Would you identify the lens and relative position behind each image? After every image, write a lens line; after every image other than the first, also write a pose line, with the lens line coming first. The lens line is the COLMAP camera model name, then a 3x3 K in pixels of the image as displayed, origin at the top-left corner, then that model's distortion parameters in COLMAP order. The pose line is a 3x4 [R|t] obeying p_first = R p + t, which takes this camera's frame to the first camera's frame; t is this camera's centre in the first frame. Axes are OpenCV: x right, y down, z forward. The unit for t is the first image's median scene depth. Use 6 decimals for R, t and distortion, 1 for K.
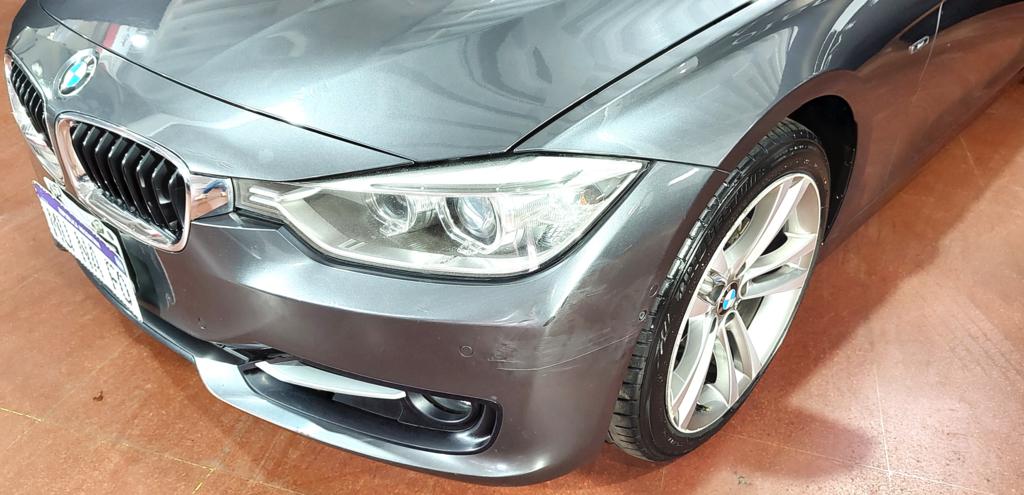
lens RADIAL K [[686.0, 0, 513.2], [0, 686.0, 246.7], [0, 0, 1]] dist [-0.009844, -0.002502]
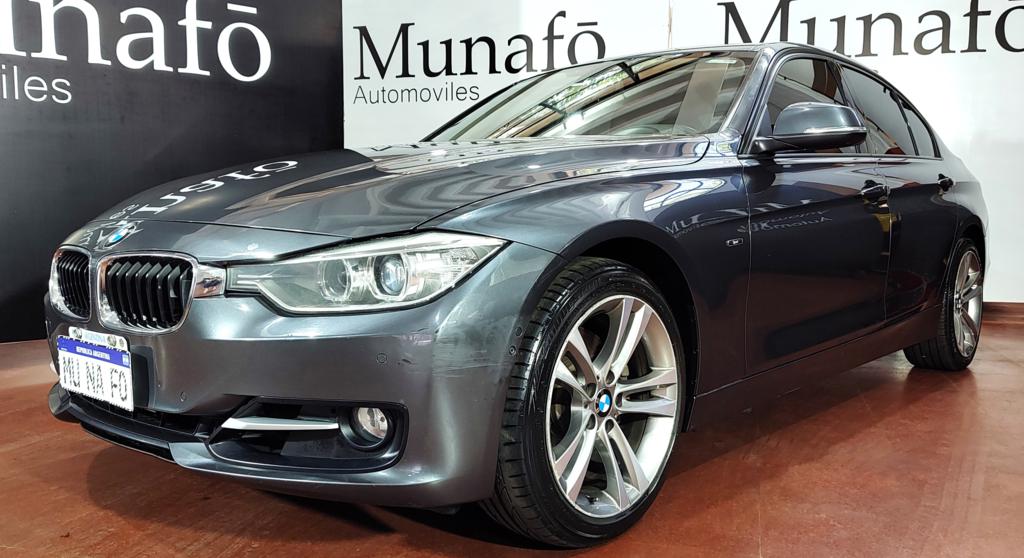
lens RADIAL K [[678.1, 0, 510.8], [0, 678.1, 281.4], [0, 0, 1]] dist [-0.040675, -0.000684]
pose [[0.998392, -0.016817, 0.054129, 0.111071], [0.037727, 0.909870, -0.413175, 0.535533], [-0.042302, 0.414553, 0.909042, -0.307139]]
